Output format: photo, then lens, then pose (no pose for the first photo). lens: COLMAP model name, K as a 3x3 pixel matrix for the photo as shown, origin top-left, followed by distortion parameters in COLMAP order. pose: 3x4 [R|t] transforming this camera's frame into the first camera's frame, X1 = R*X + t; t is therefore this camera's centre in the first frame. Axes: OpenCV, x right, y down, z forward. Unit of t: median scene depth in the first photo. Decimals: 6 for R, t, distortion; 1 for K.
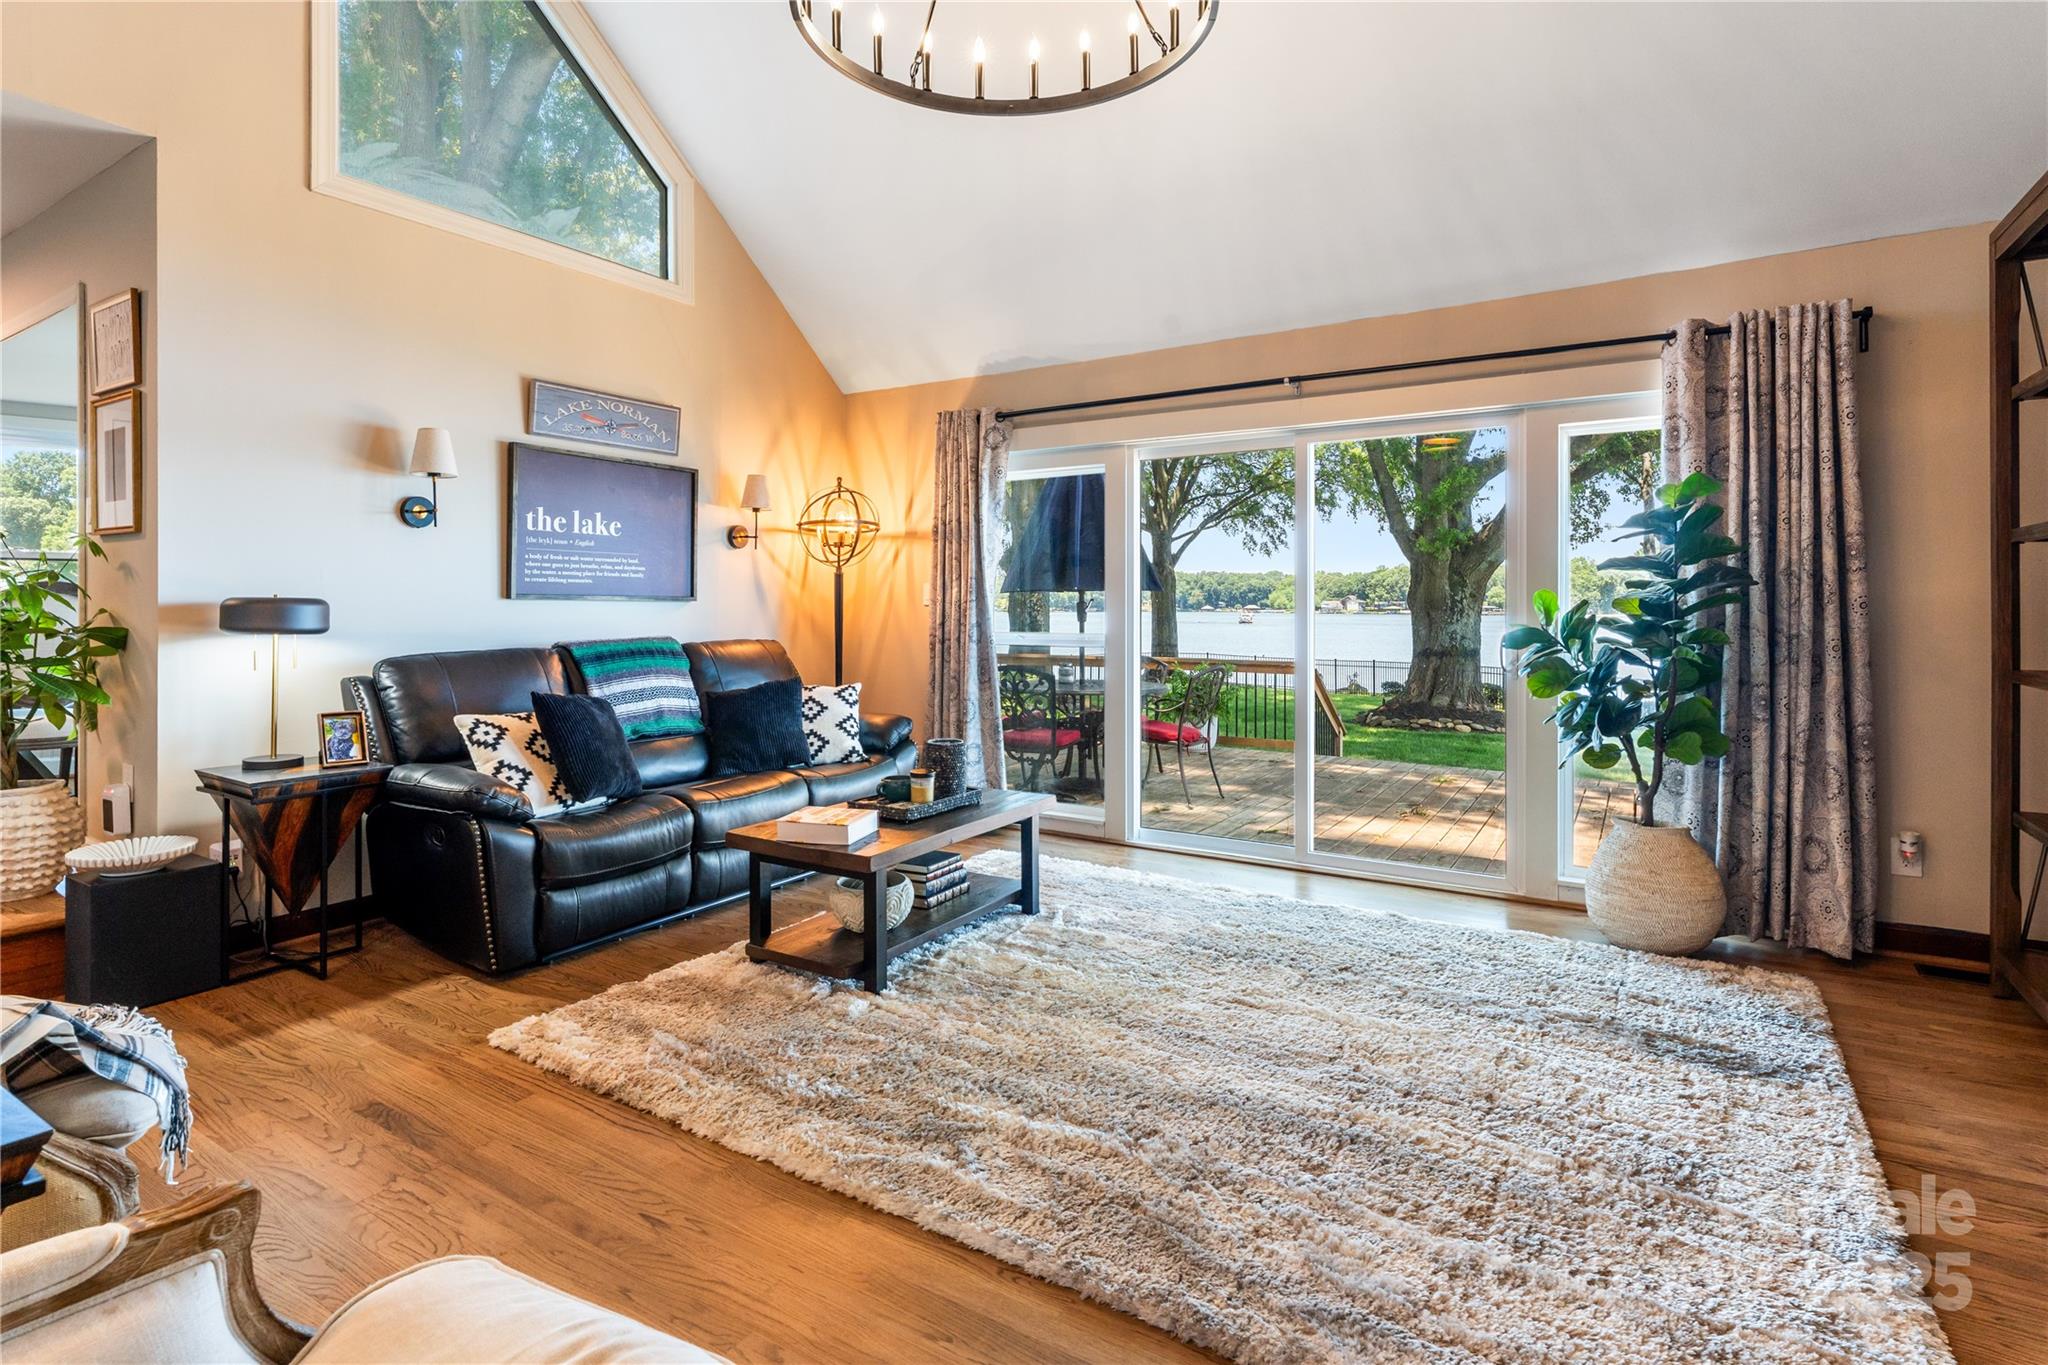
lens RADIAL K [[1021.1, 0, 1024.2], [0, 1021.1, 612.6], [0, 0, 1]] dist [0.000402, -0.000227]
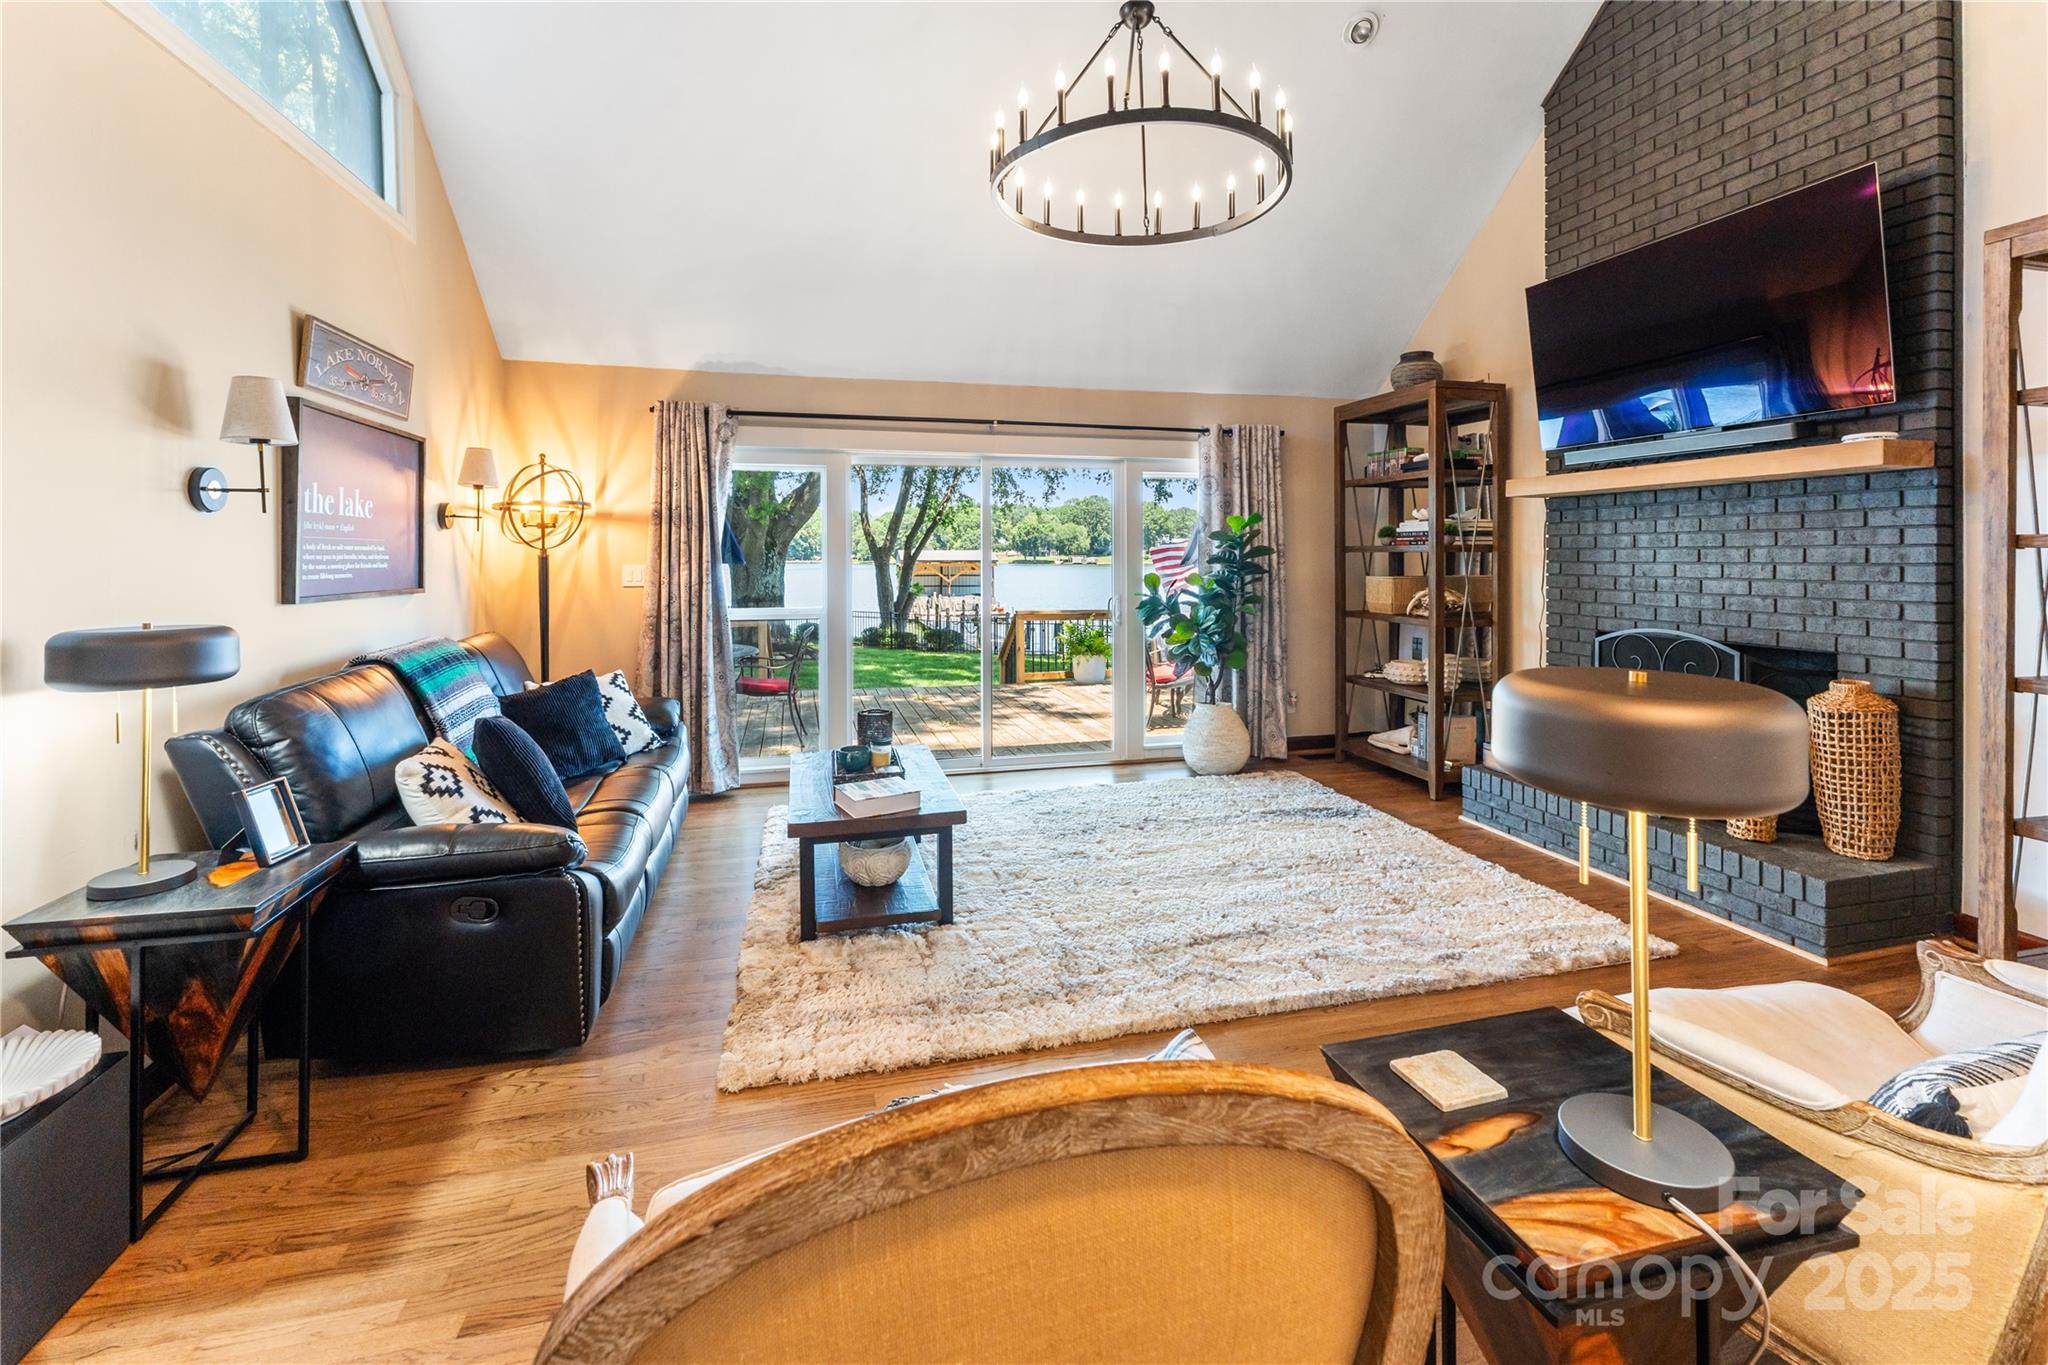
lens RADIAL K [[867.9, 0, 1021.0], [0, 867.9, 557.7], [0, 0, 1]] dist [-0.000912, 0.000259]
pose [[0.688017, -0.005514, 0.725674, -0.538195], [0.006890, 0.999976, 0.001065, -0.040422], [-0.725662, 0.004267, 0.688038, 0.149821]]
